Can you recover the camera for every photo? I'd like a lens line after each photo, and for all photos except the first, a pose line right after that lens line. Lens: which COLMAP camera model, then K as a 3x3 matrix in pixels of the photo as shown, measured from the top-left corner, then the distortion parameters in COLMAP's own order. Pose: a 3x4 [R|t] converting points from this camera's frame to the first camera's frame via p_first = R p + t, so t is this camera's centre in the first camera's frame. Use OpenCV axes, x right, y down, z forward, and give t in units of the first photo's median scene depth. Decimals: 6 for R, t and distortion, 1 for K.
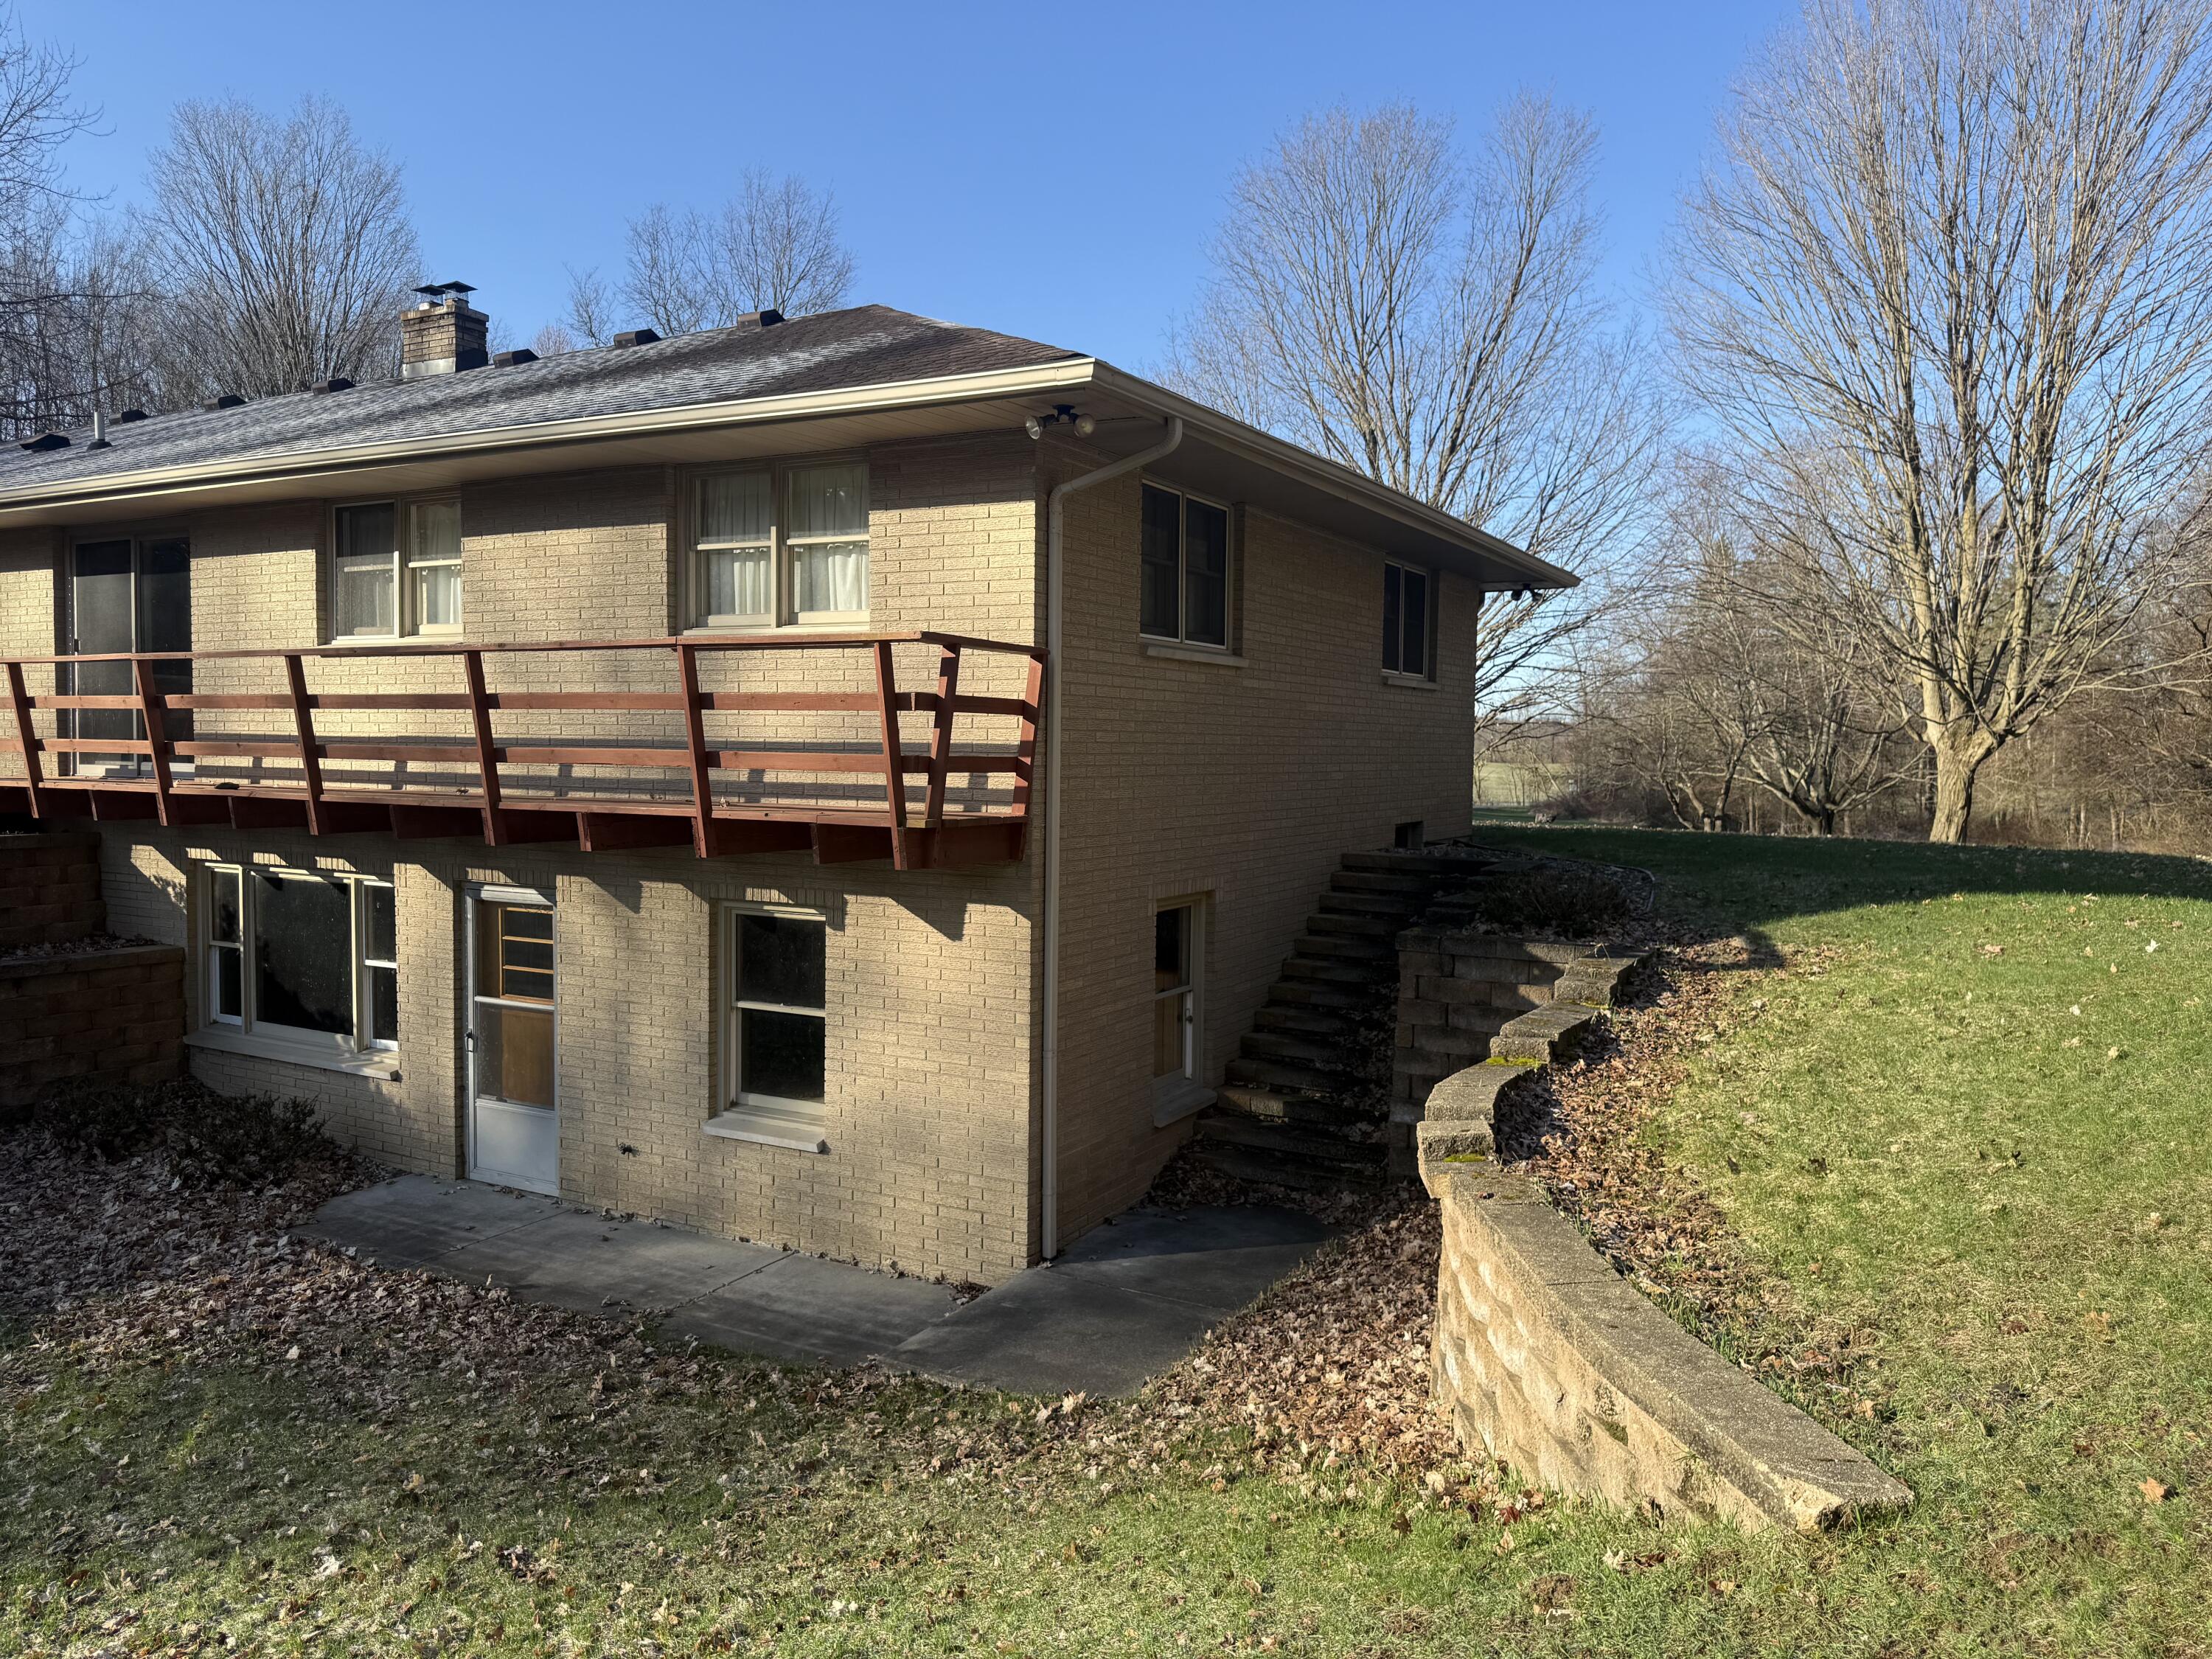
lens RADIAL K [[1559.4, 0, 1086.6], [0, 1559.4, 827.7], [0, 0, 1]] dist [0.061481, -0.066264]
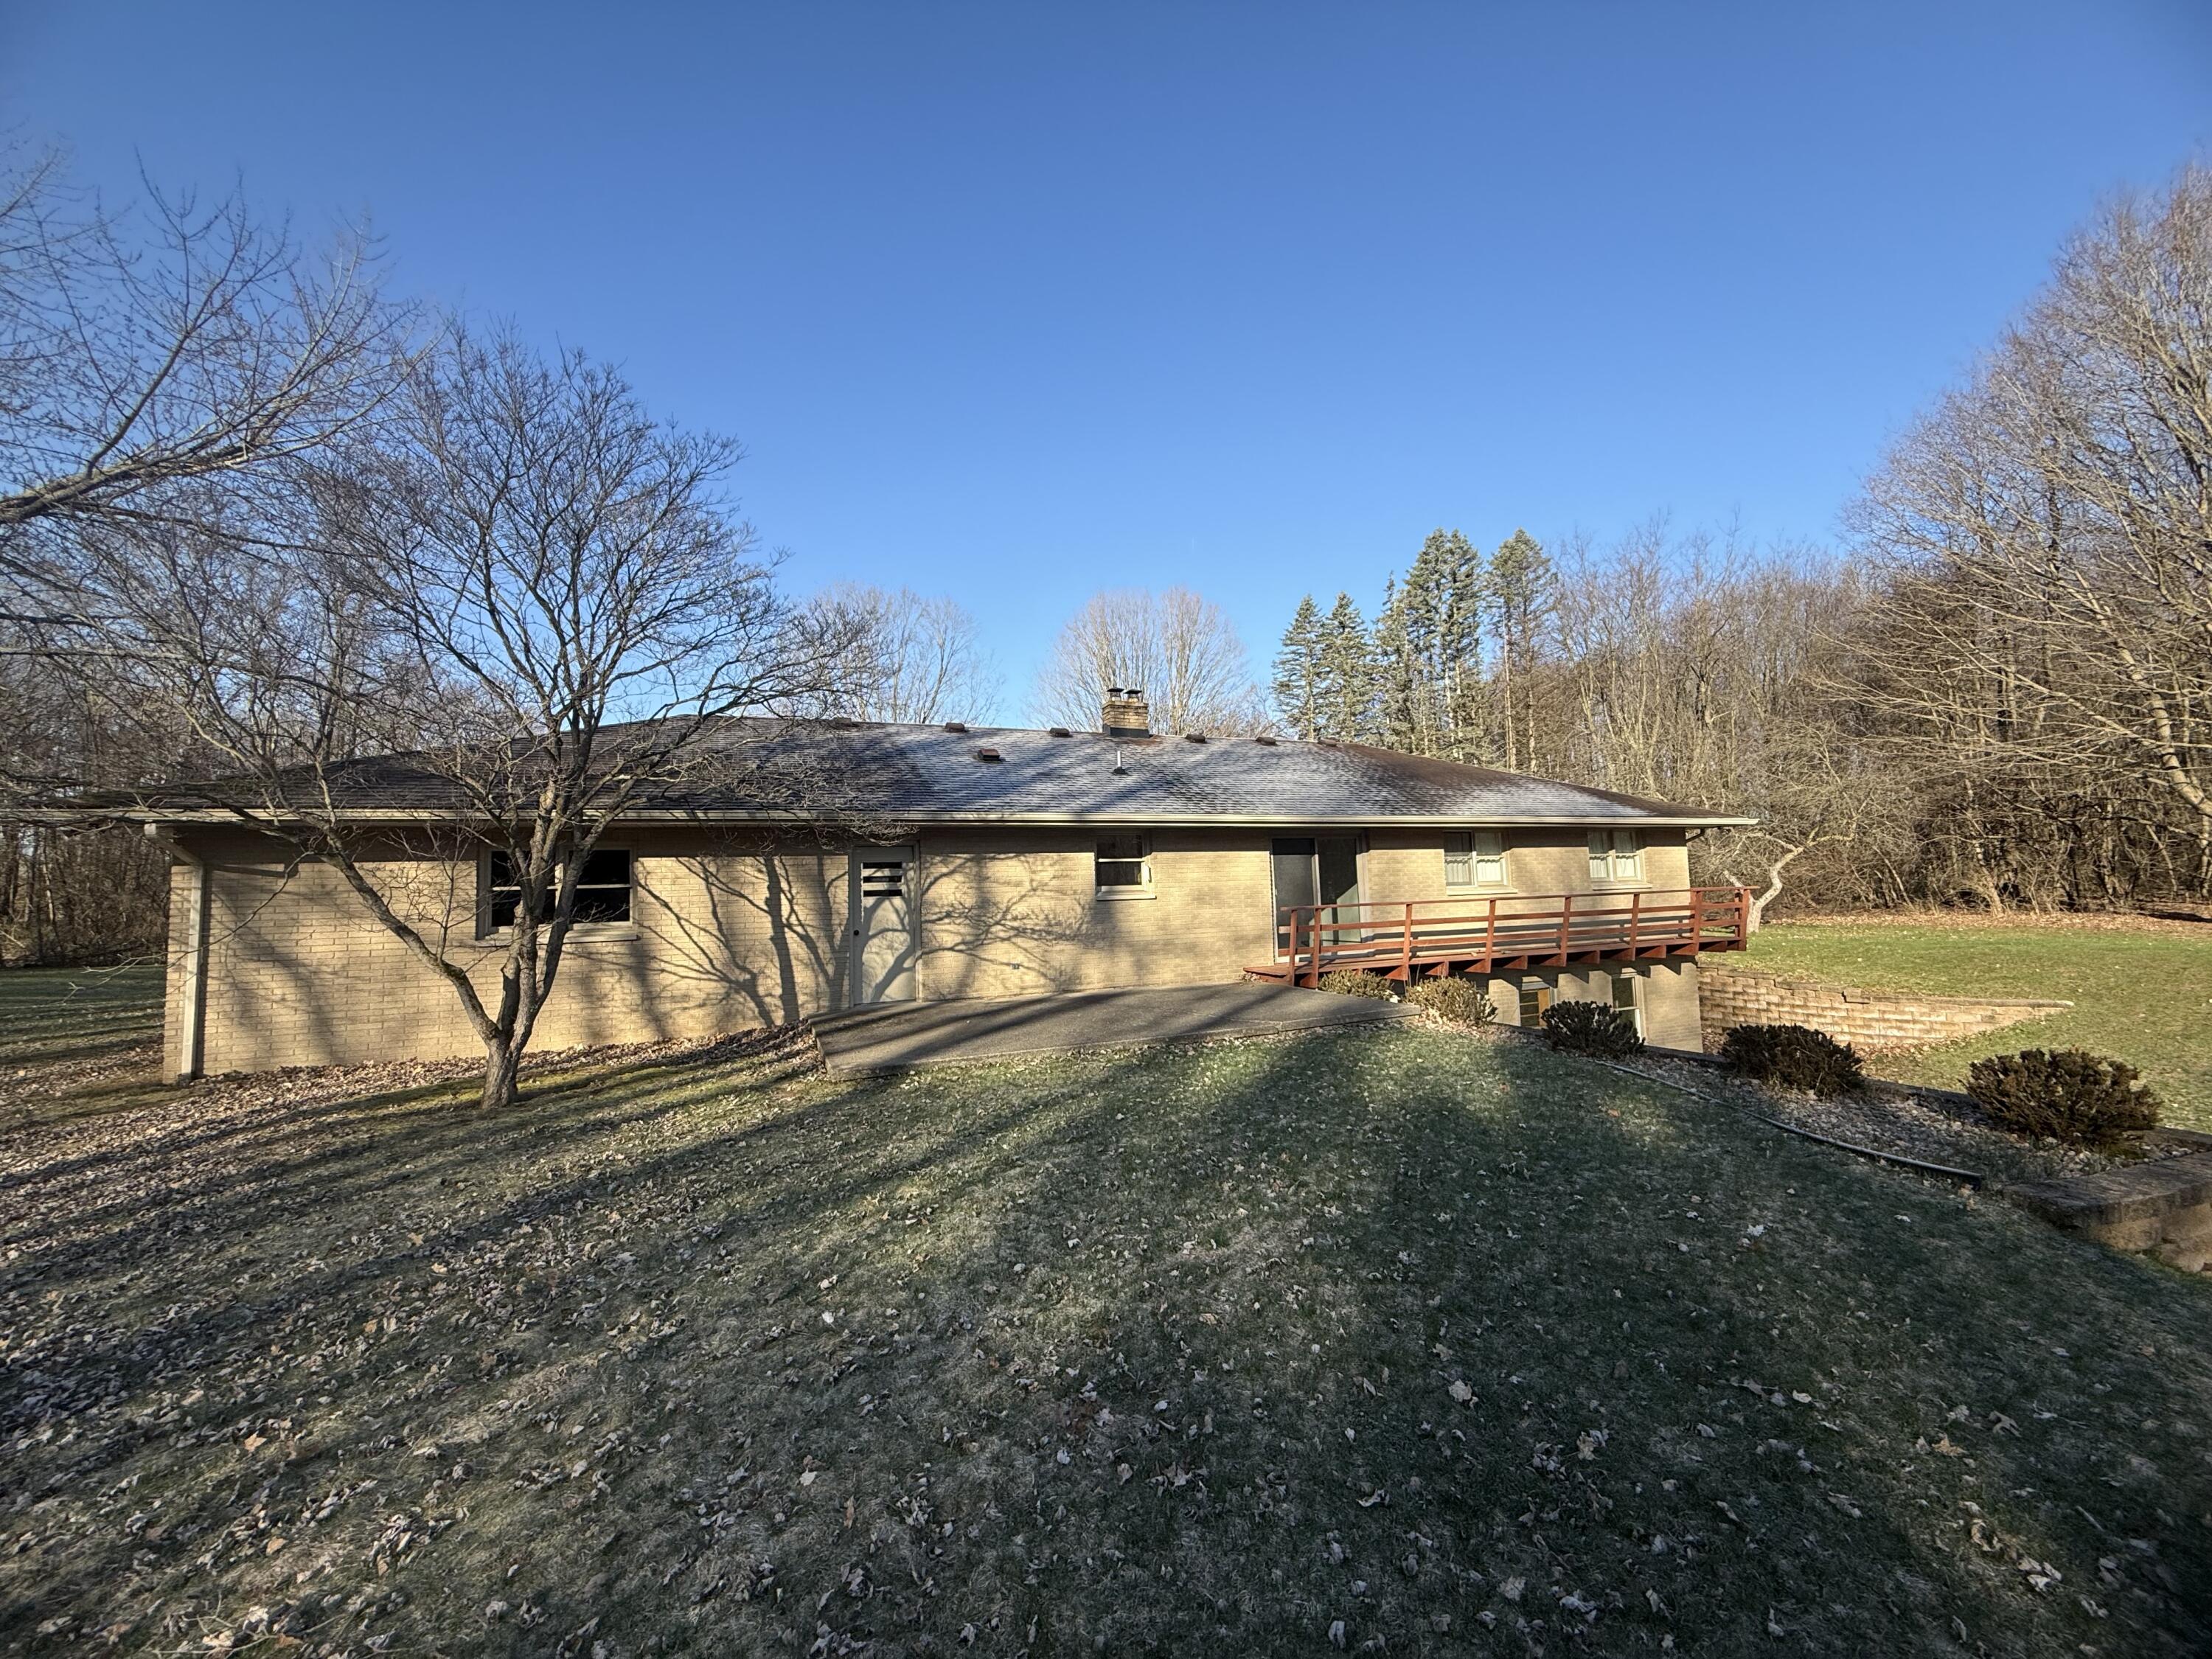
lens RADIAL K [[890.6, 0, 1111.7], [0, 890.6, 830.8], [0, 0, 1]] dist [0.000564, 0.000730]
pose [[0.614773, 0.023551, 0.788352, -1.962346], [0.080915, 0.992397, -0.092746, -0.130565], [-0.784542, 0.120807, 0.608193, 0.627418]]
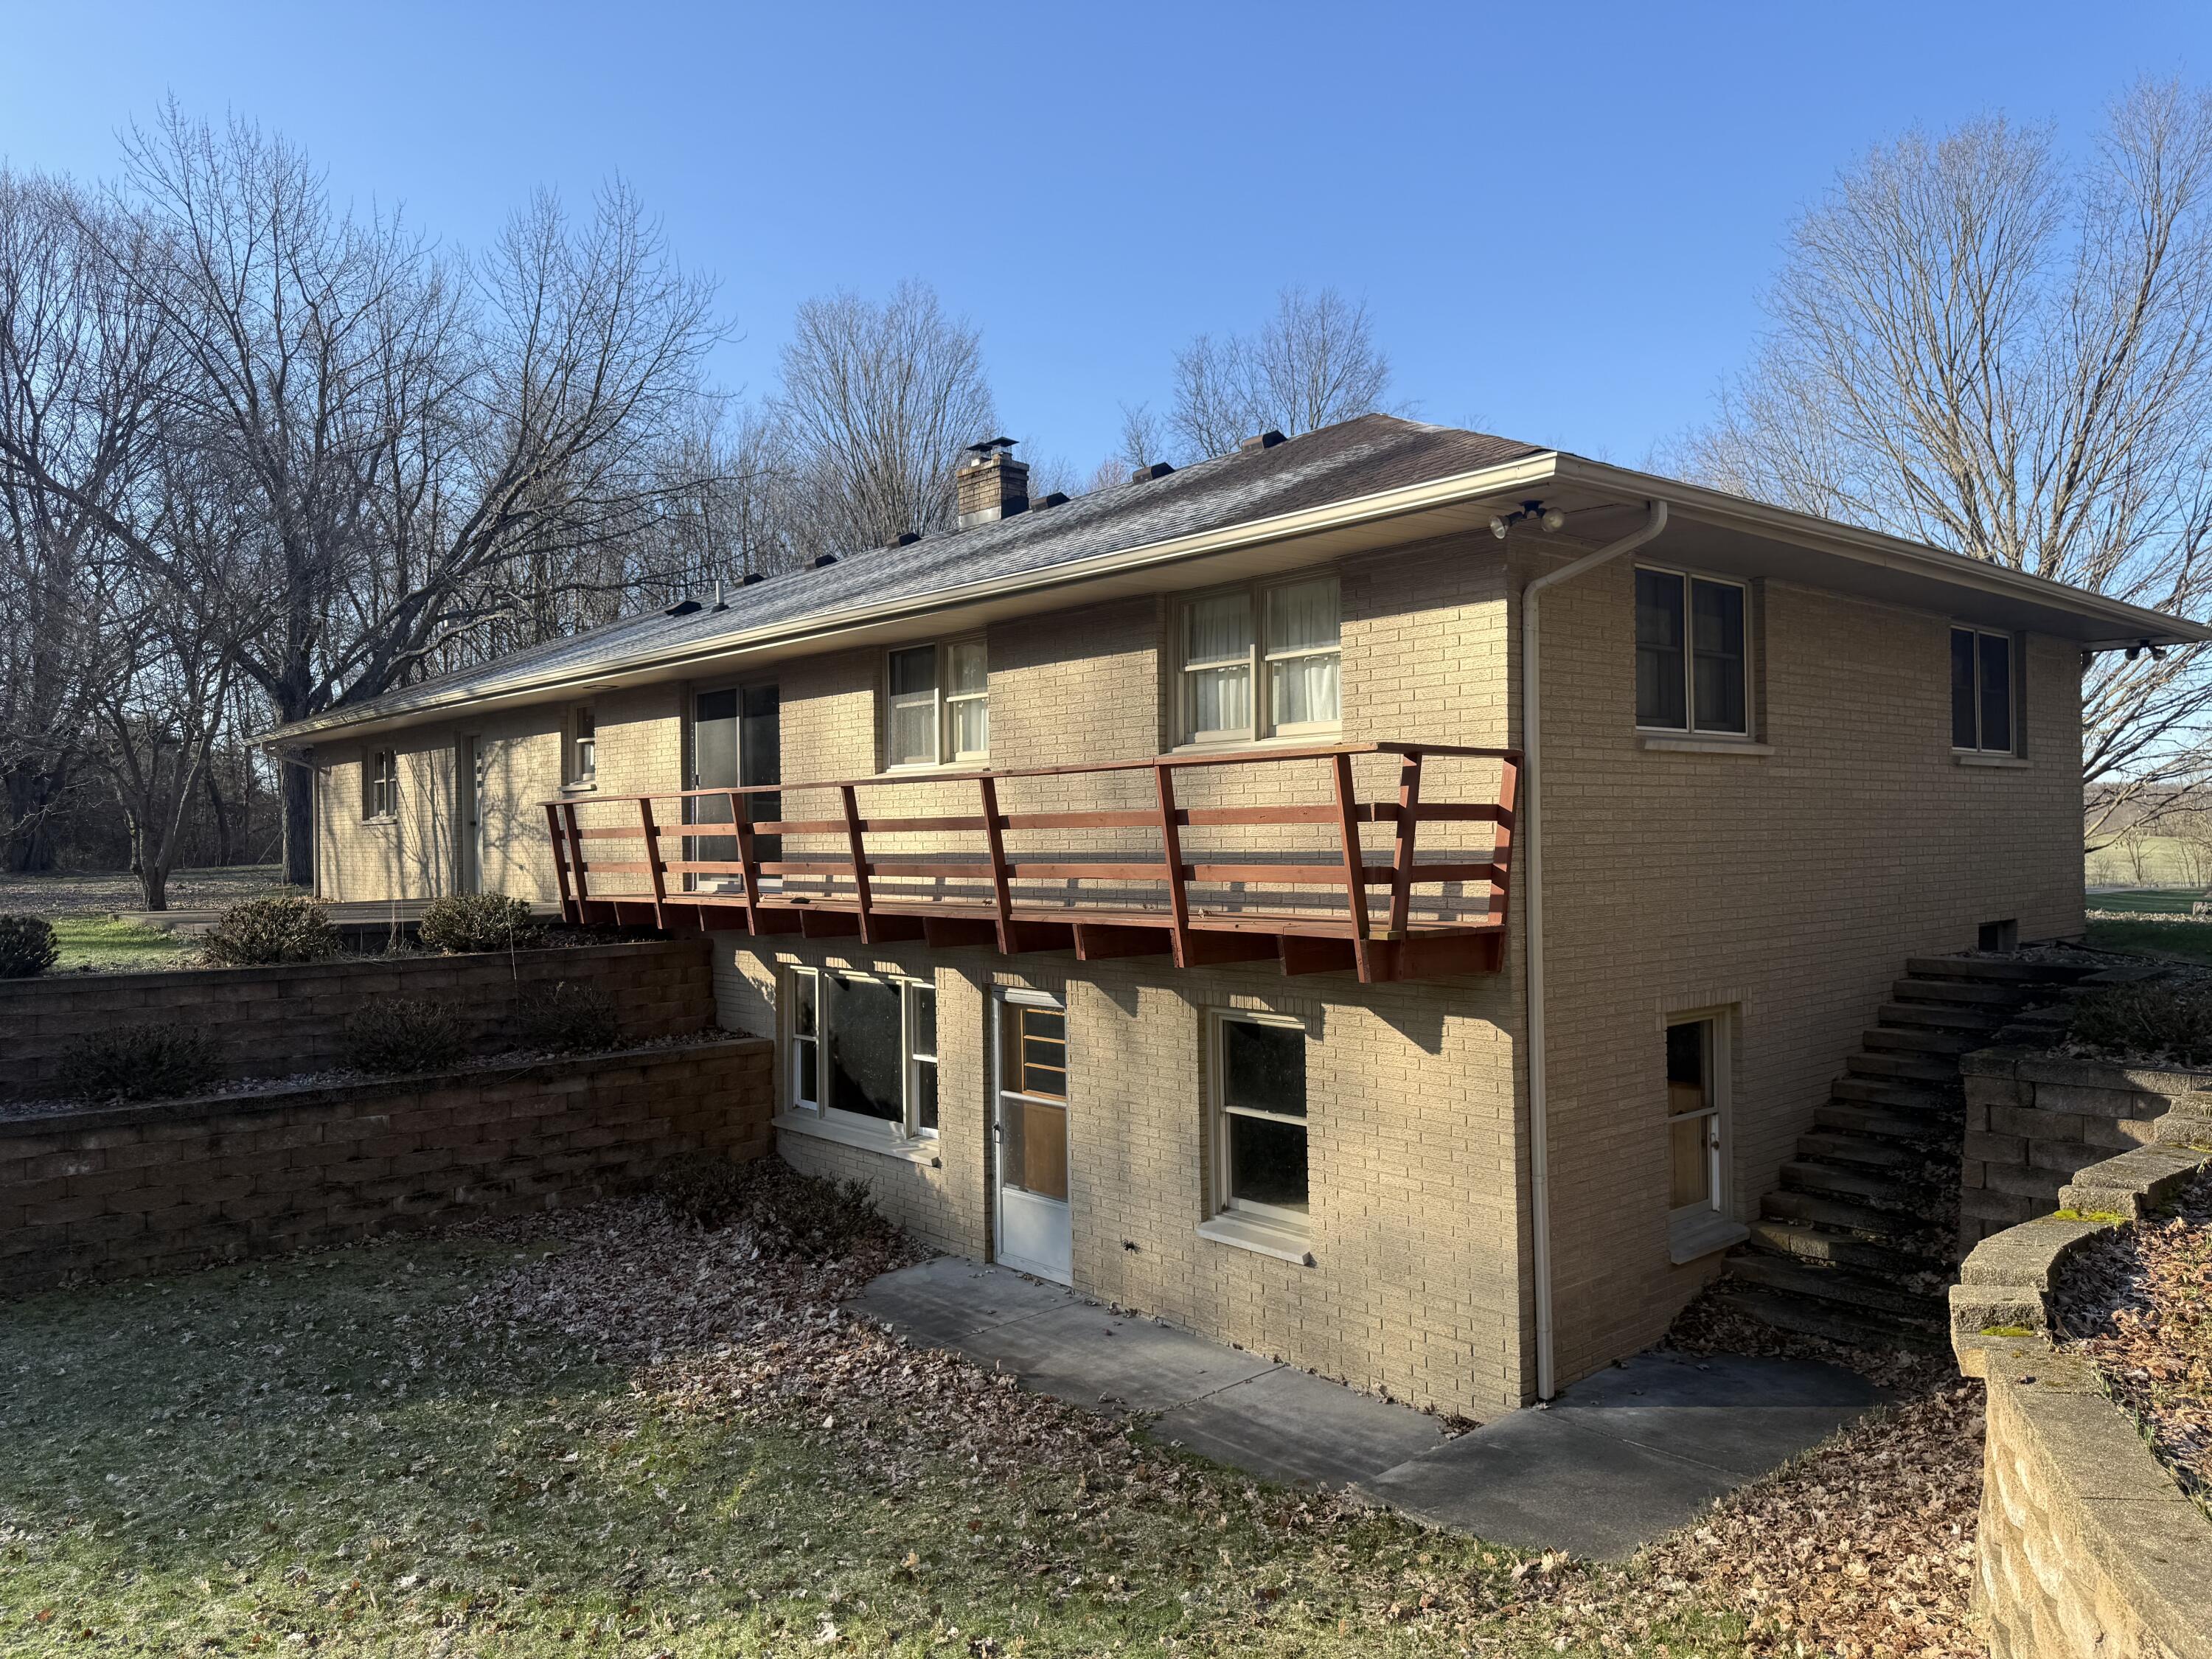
lens RADIAL K [[1559.4, 0, 1118.3], [0, 1559.4, 825.5], [0, 0, 1]] dist [0.061481, -0.066264]
pose [[0.945063, -0.028455, -0.325647, 0.042680], [0.009268, 0.998136, -0.060321, -0.010296], [0.326756, 0.053989, 0.943565, 0.006561]]
